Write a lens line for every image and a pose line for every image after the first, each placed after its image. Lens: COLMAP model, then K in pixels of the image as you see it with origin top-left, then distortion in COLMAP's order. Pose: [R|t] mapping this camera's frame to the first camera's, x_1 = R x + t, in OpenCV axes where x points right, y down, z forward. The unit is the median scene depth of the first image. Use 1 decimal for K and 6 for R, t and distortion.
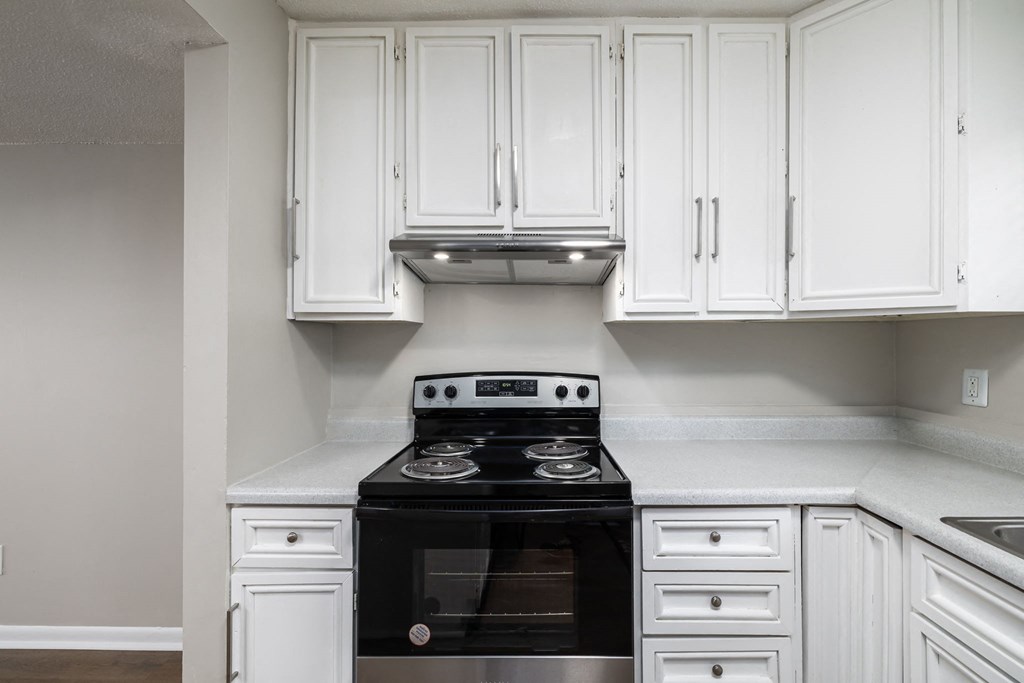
lens RADIAL K [[440.1, 0, 534.6], [0, 440.1, 338.0], [0, 0, 1]] dist [0.002478, 0.000742]
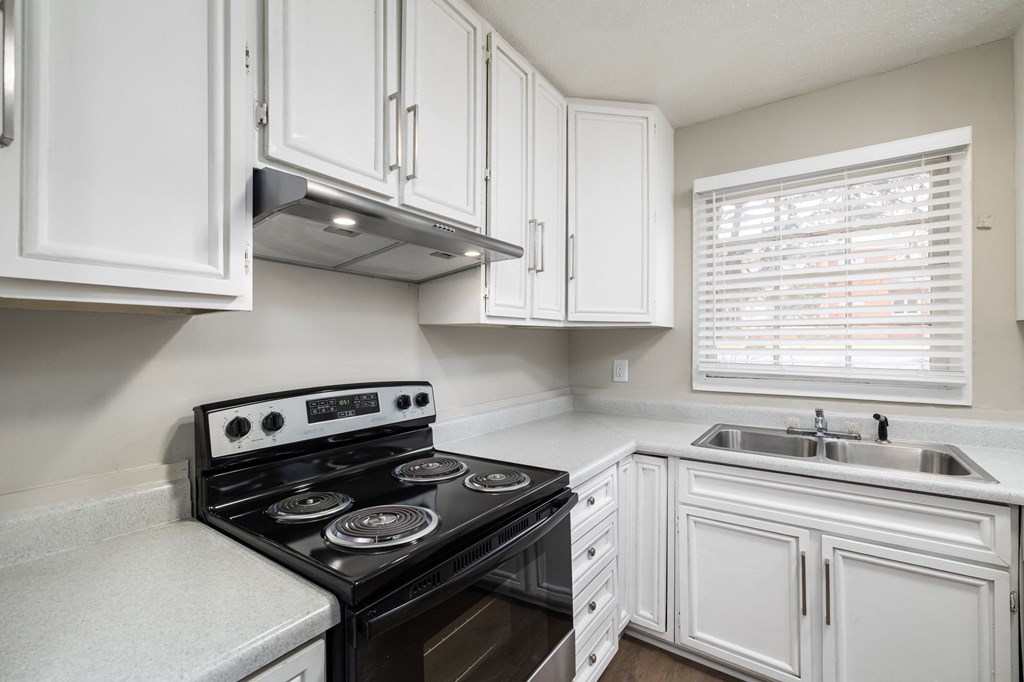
lens RADIAL K [[440.1, 0, 493.2], [0, 440.1, 343.1], [0, 0, 1]] dist [0.002478, 0.000742]
pose [[0.587607, -0.002427, 0.809143, -0.533433], [-0.000106, 0.999995, 0.003077, 0.001749], [-0.809147, -0.001894, 0.587604, 0.347893]]
